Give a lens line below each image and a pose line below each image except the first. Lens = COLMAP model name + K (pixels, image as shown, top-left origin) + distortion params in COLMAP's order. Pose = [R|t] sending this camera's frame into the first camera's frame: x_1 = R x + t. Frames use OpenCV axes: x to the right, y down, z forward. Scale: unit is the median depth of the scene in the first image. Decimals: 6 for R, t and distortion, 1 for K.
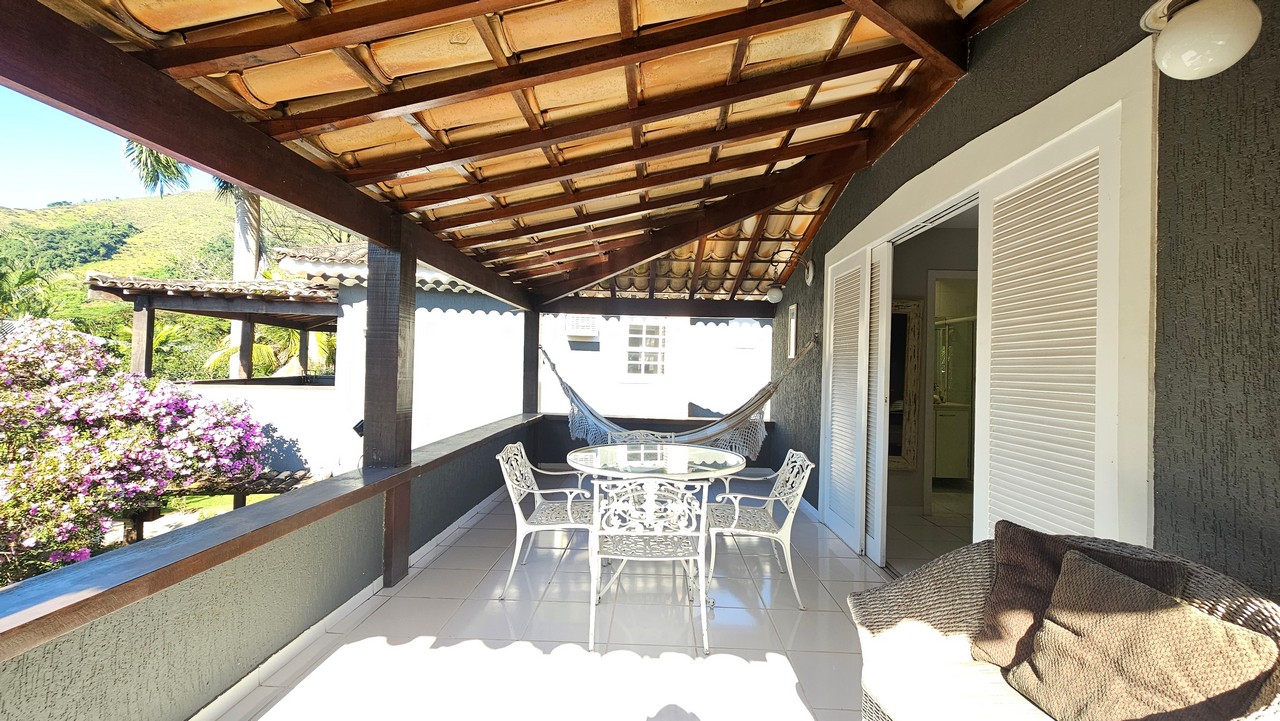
lens RADIAL K [[527.5, 0, 641.2], [0, 527.5, 359.5], [0, 0, 1]] dist [-0.002812, 0.001037]
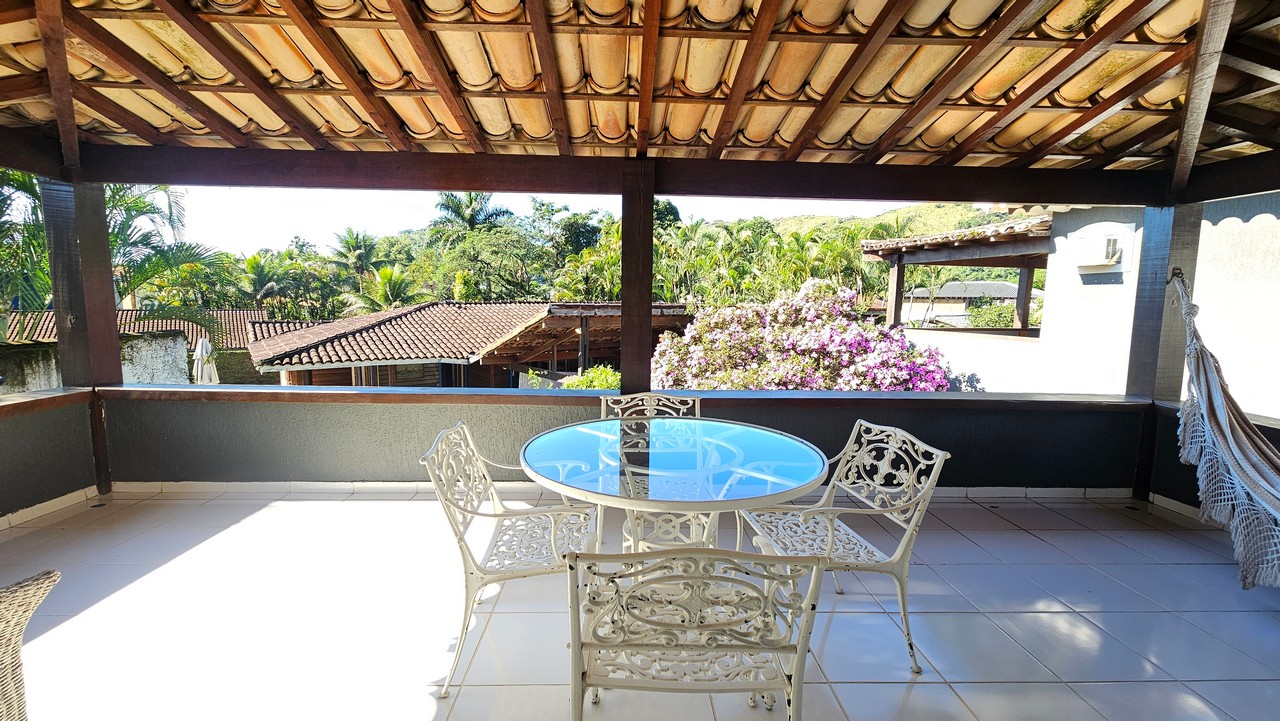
lens RADIAL K [[527.5, 0, 639.7], [0, 527.5, 358.5], [0, 0, 1]] dist [-0.002812, 0.001037]
pose [[0.058166, 0.084379, -0.994735, 0.270566], [-0.000477, 0.996424, 0.084494, 0.015752], [0.998307, -0.004440, 0.057998, 0.411382]]
